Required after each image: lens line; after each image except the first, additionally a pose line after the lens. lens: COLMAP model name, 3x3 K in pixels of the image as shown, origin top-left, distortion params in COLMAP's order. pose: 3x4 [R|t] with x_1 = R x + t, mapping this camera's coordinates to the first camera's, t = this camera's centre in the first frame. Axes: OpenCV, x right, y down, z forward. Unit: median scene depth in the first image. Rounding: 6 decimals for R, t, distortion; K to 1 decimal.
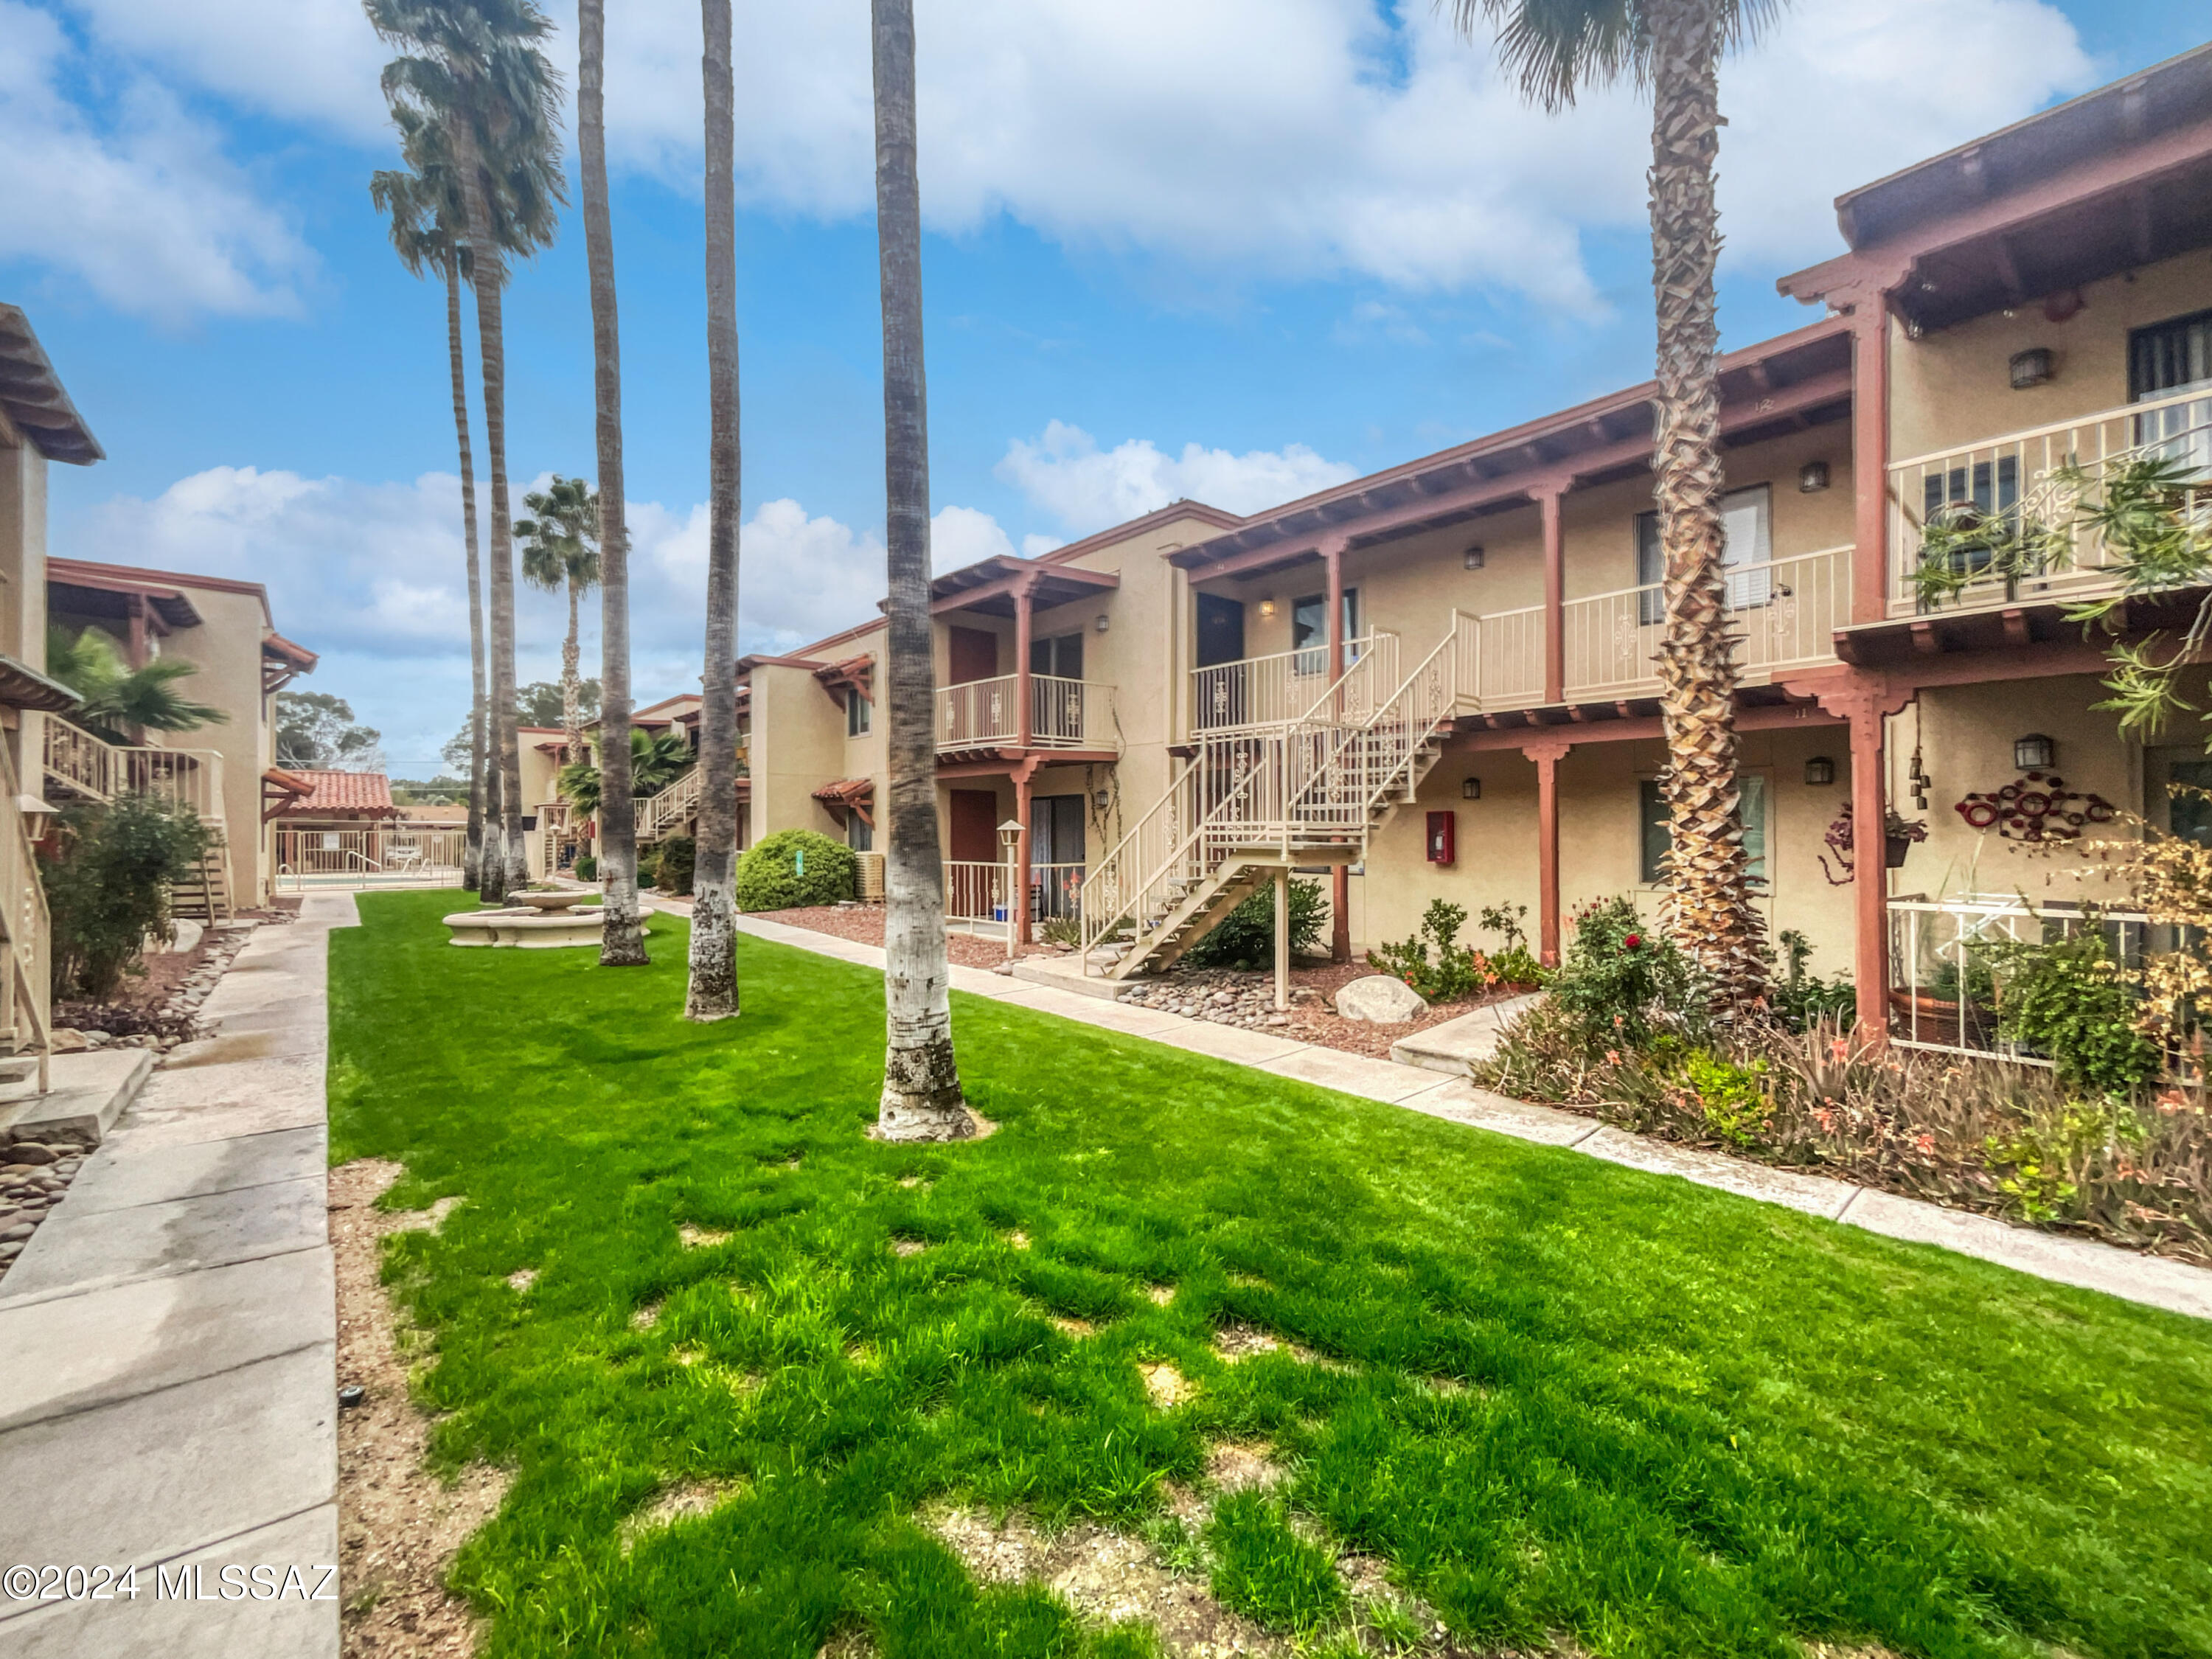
lens RADIAL K [[894.1, 0, 1106.9], [0, 894.1, 827.3], [0, 0, 1]] dist [-0.002766, -0.000314]
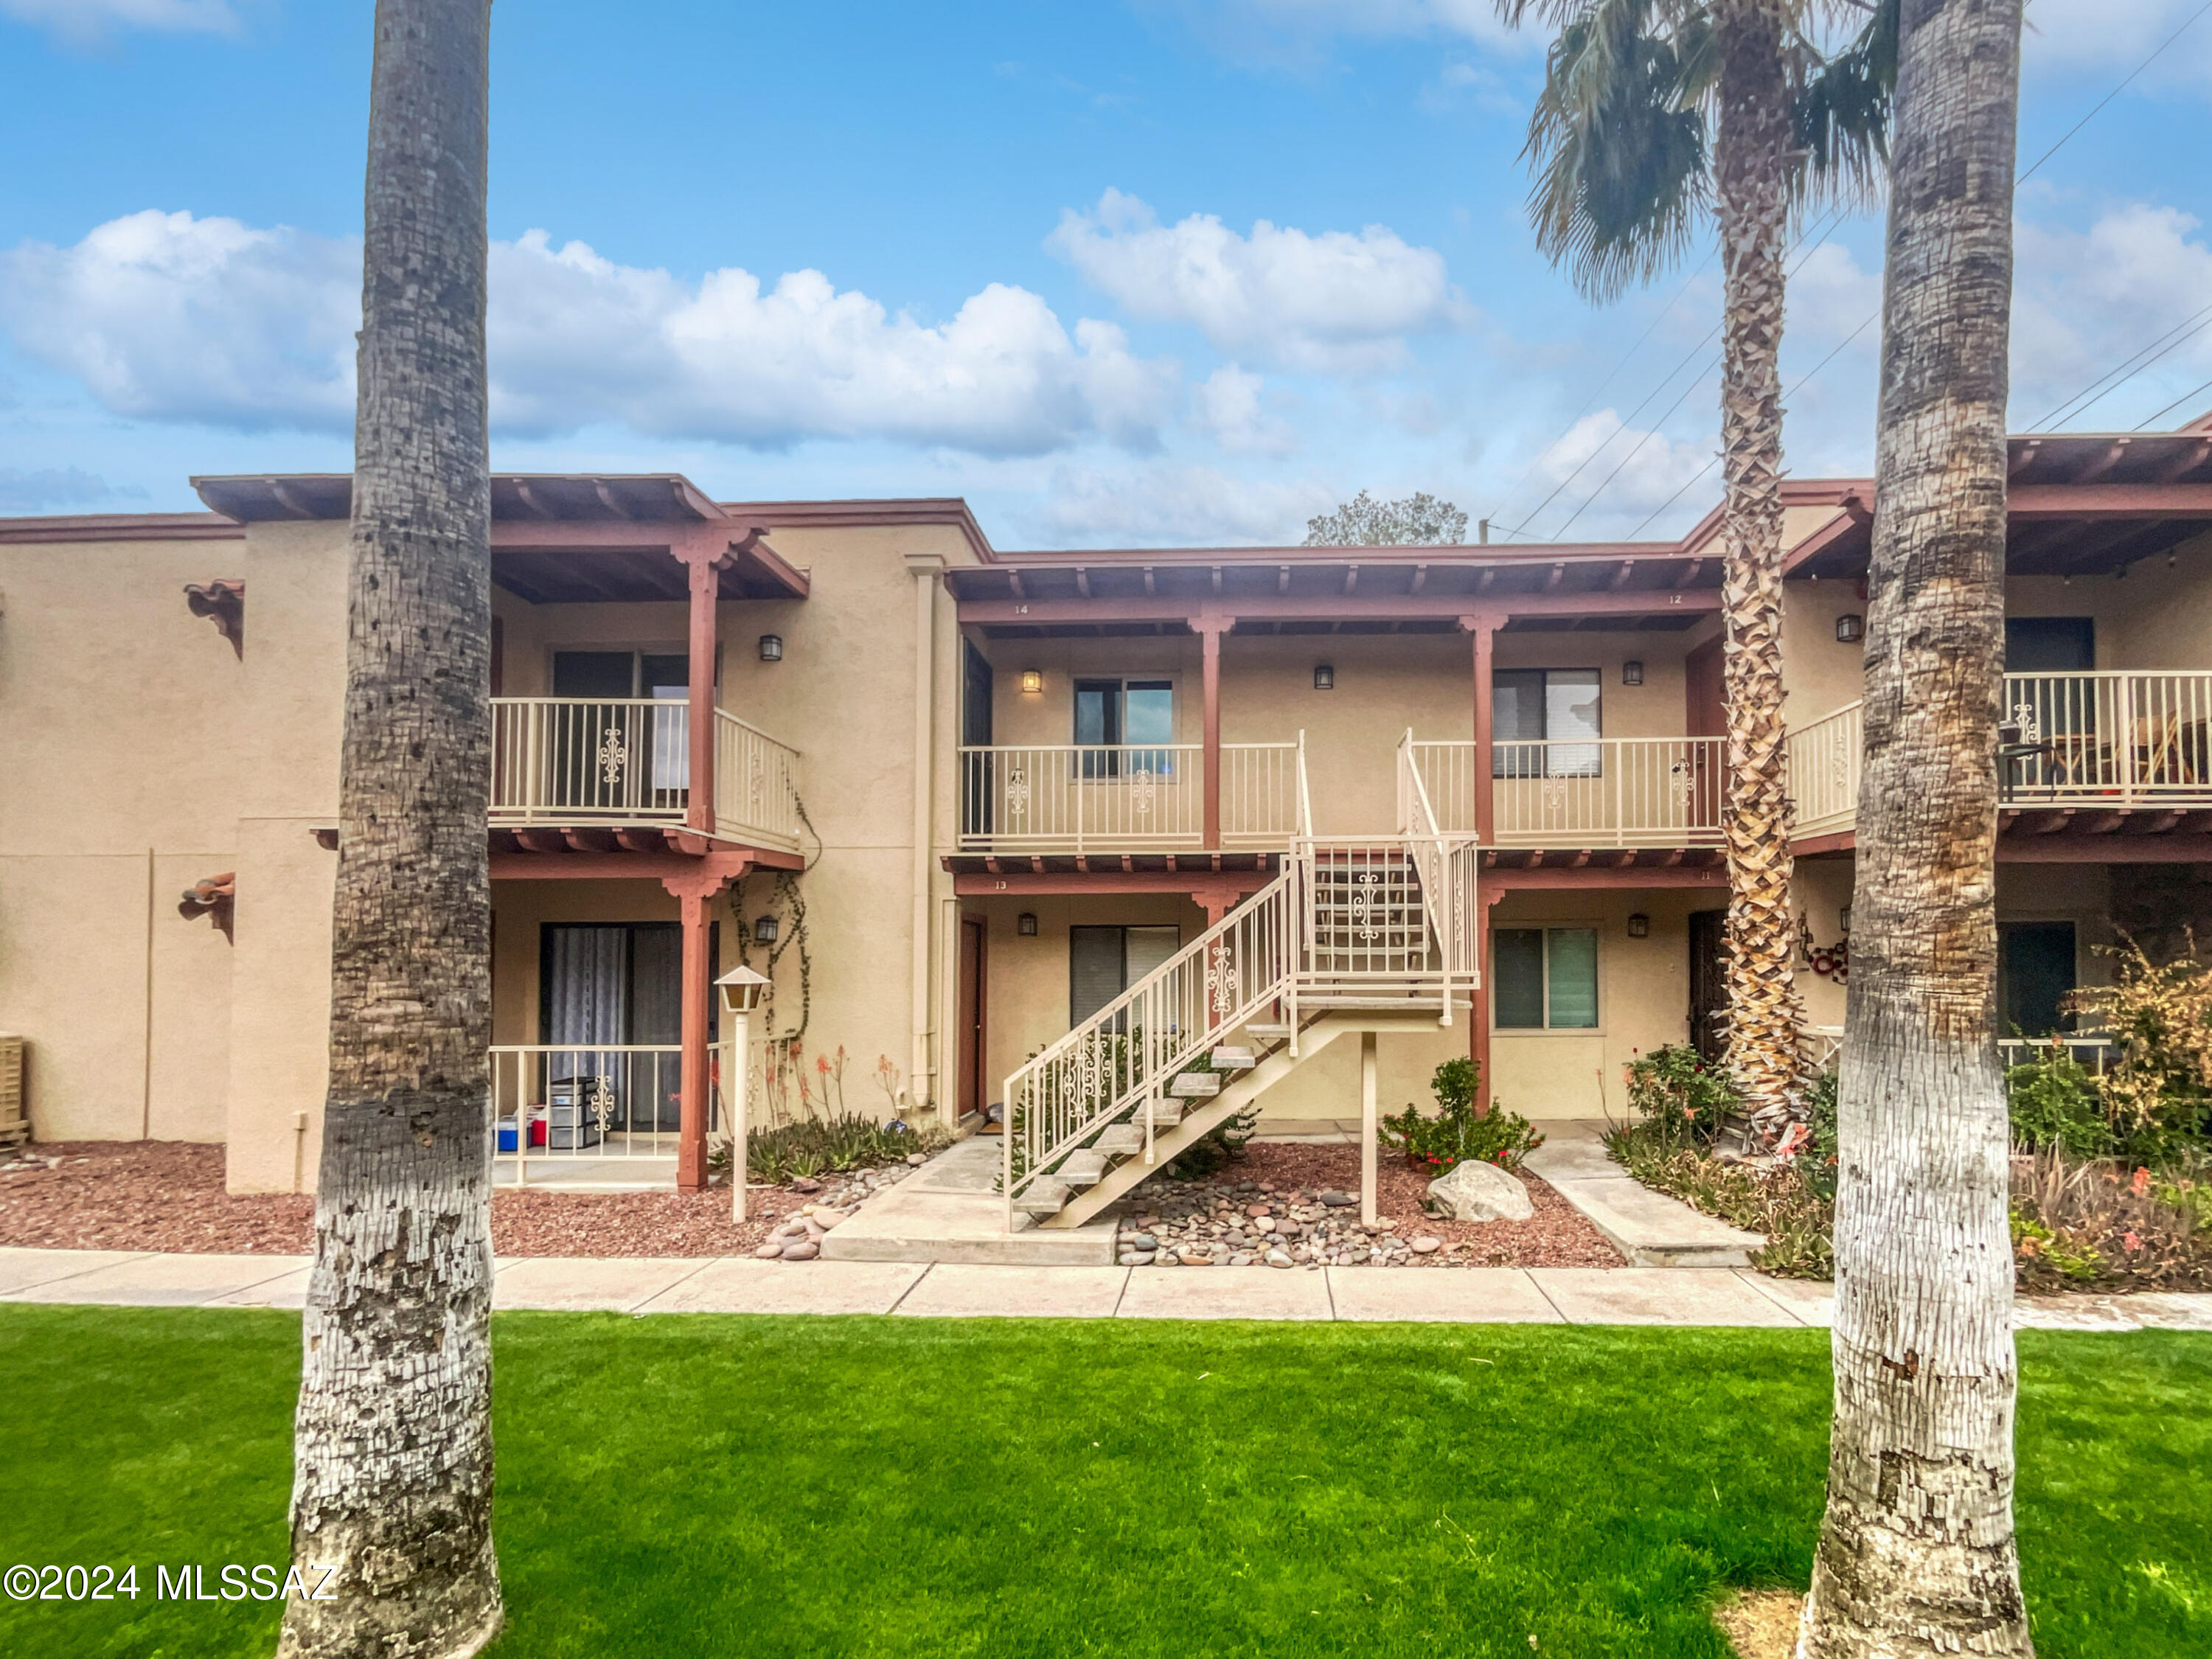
lens RADIAL K [[943.2, 0, 1207.7], [0, 943.2, 943.2], [0, 0, 1]] dist [0.002745, 0.000204]
pose [[0.675706, 0.018670, 0.736935, -0.455774], [0.001919, 0.999631, -0.027085, -0.007855], [-0.737169, 0.019716, 0.675421, 0.552441]]
